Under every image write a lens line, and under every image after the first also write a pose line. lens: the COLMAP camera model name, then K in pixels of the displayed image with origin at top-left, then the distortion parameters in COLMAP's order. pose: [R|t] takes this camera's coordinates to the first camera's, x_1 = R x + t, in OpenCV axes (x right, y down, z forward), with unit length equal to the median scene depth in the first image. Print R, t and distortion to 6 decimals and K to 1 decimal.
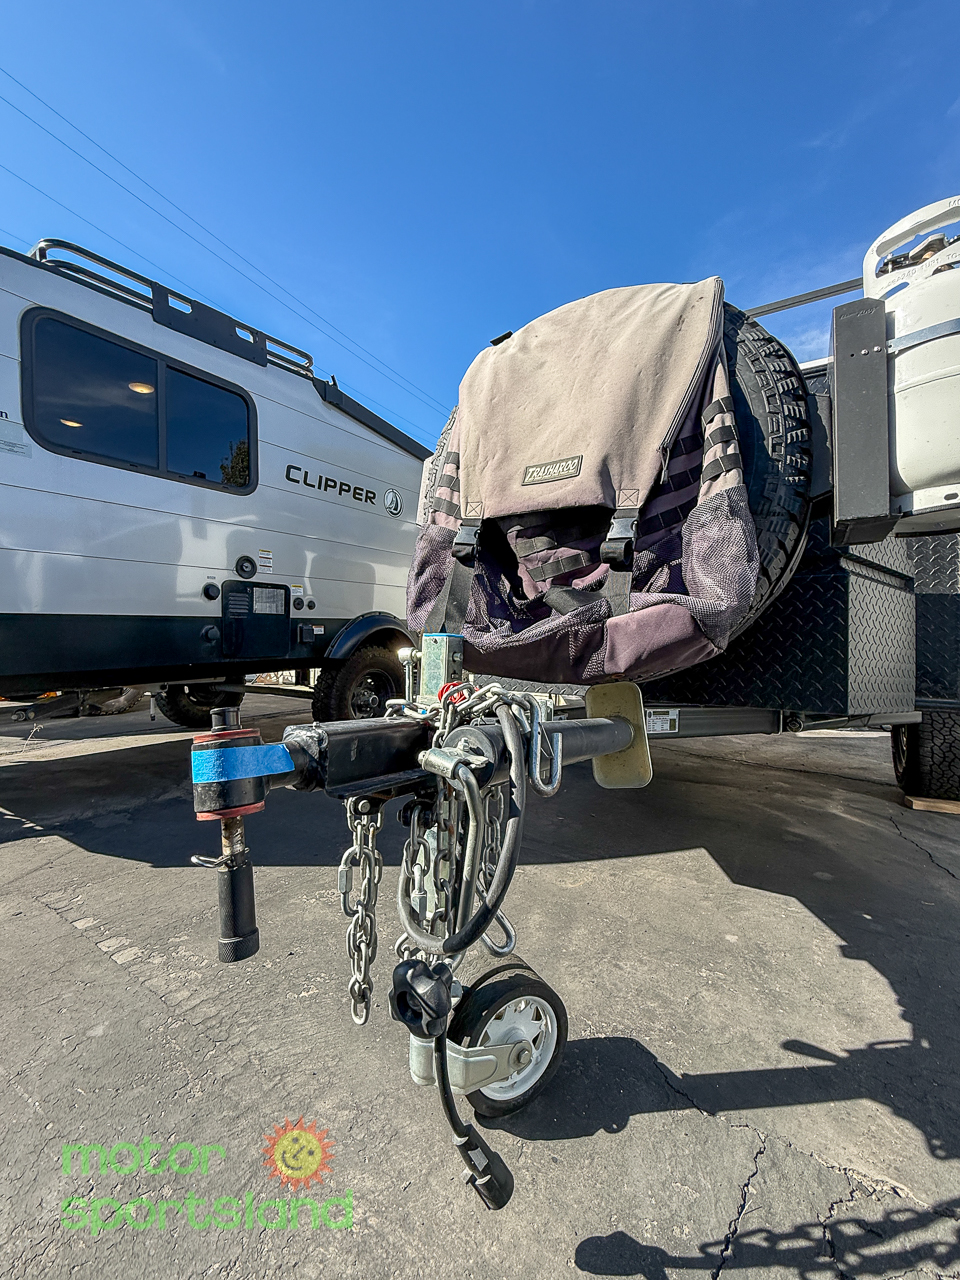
lens RADIAL K [[530.0, 0, 497.0], [0, 530.0, 637.7], [0, 0, 1]] dist [-0.000632, -0.000180]
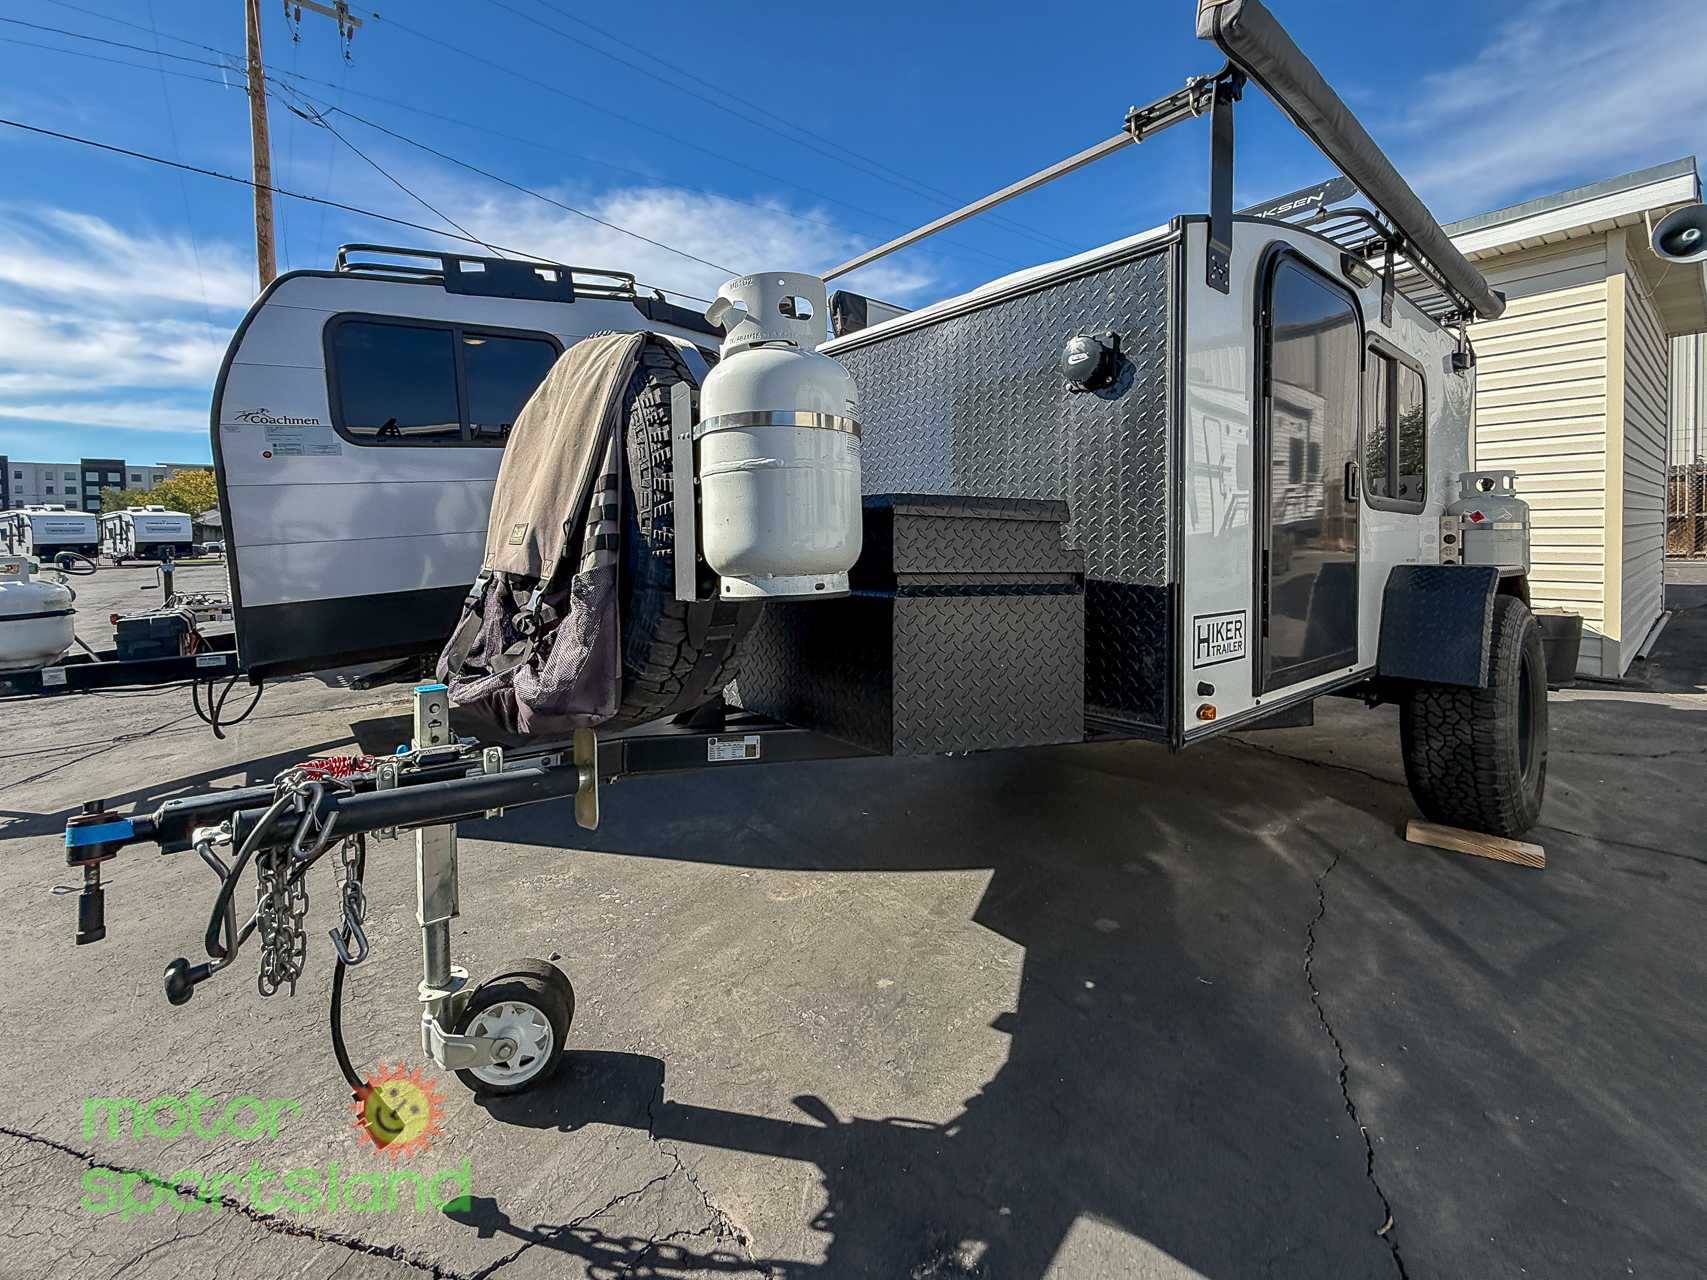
lens RADIAL K [[725.3, 0, 848.7], [0, 725.3, 549.1], [0, 0, 1]] dist [-0.000288, 0.000269]
pose [[0.945159, -0.033702, -0.324866, 0.797557], [0.048072, 0.998184, 0.036308, -0.198877], [0.323052, -0.049934, 0.945063, -0.122394]]
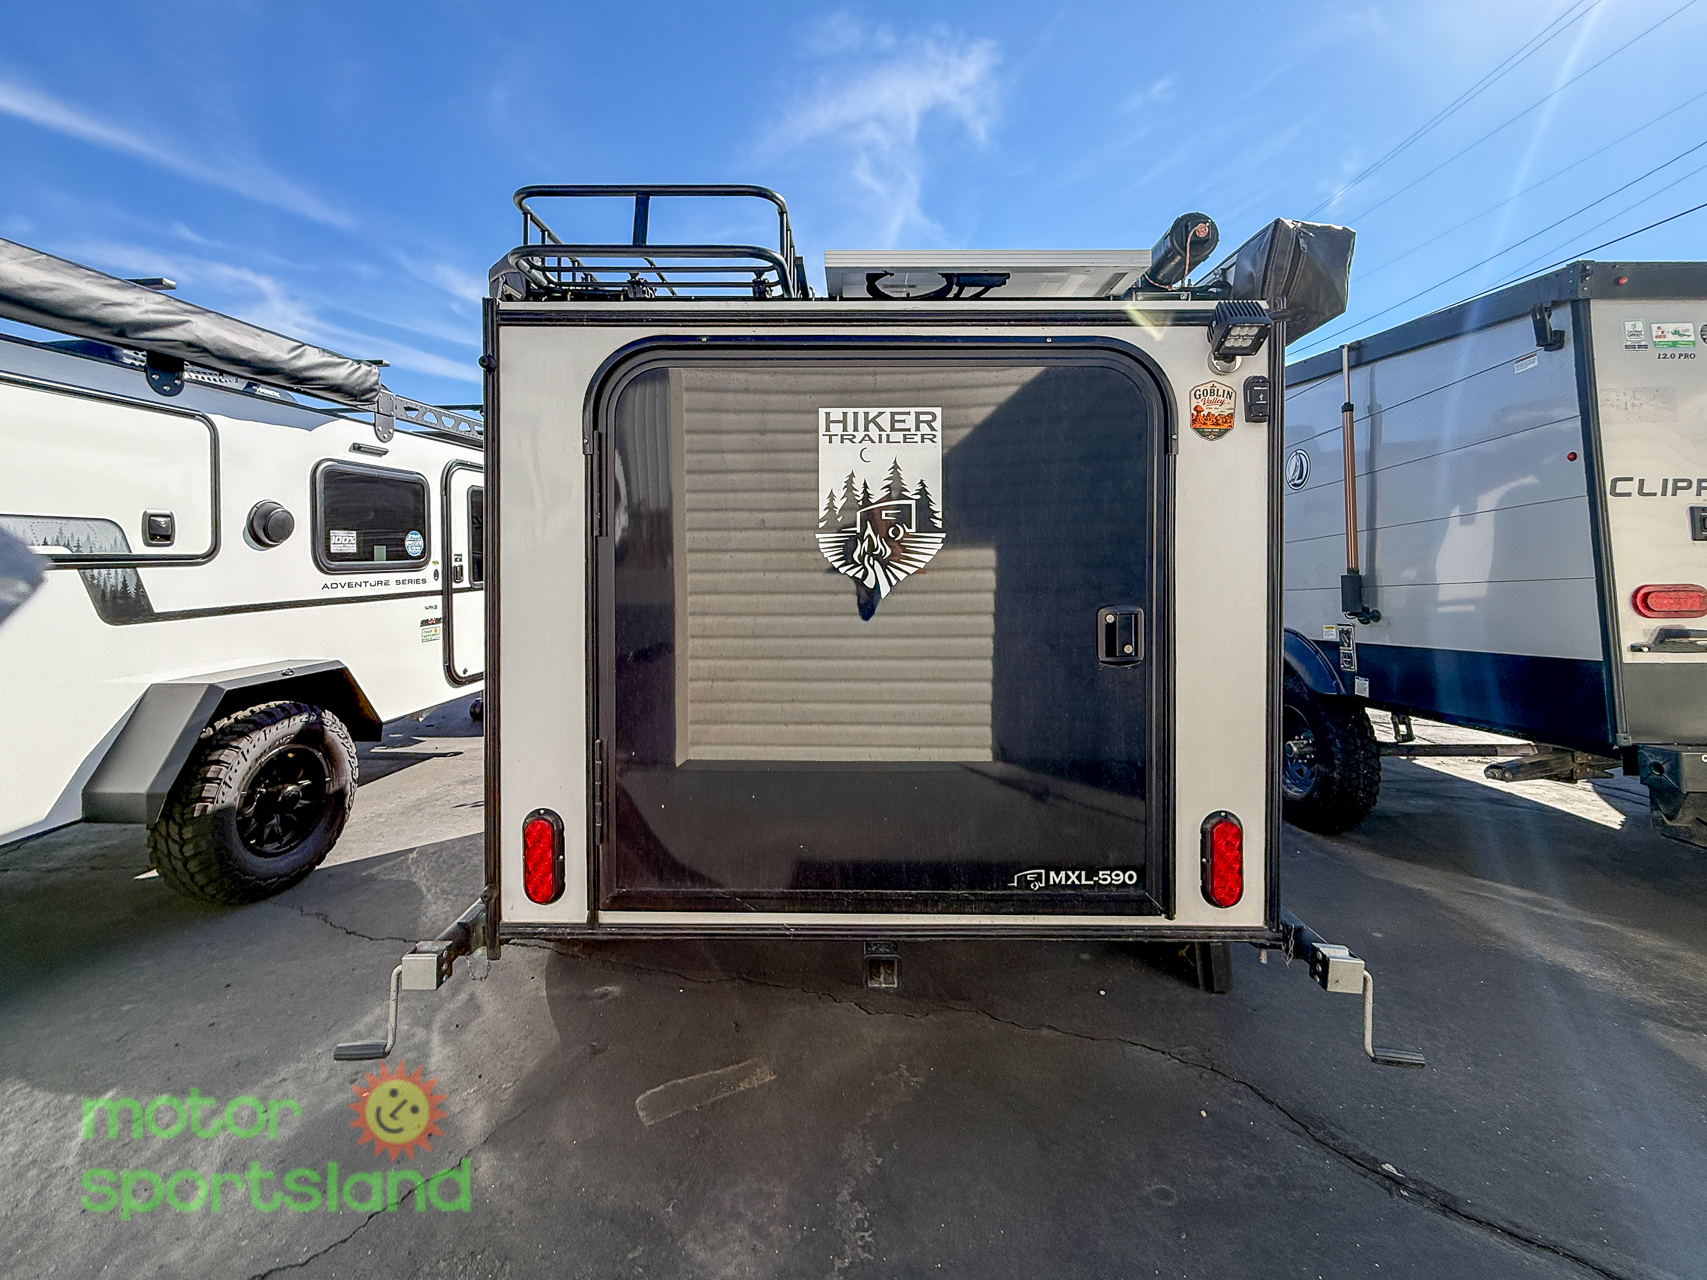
lens RADIAL K [[686.0, 0, 871.8], [0, 686.0, 578.9], [0, 0, 1]] dist [0.000357, 0.000055]
pose [[-0.846656, -0.015265, -0.531922, 1.914640], [-0.004286, 0.999752, -0.021868, -0.222143], [0.532123, -0.016235, -0.846511, 3.714005]]
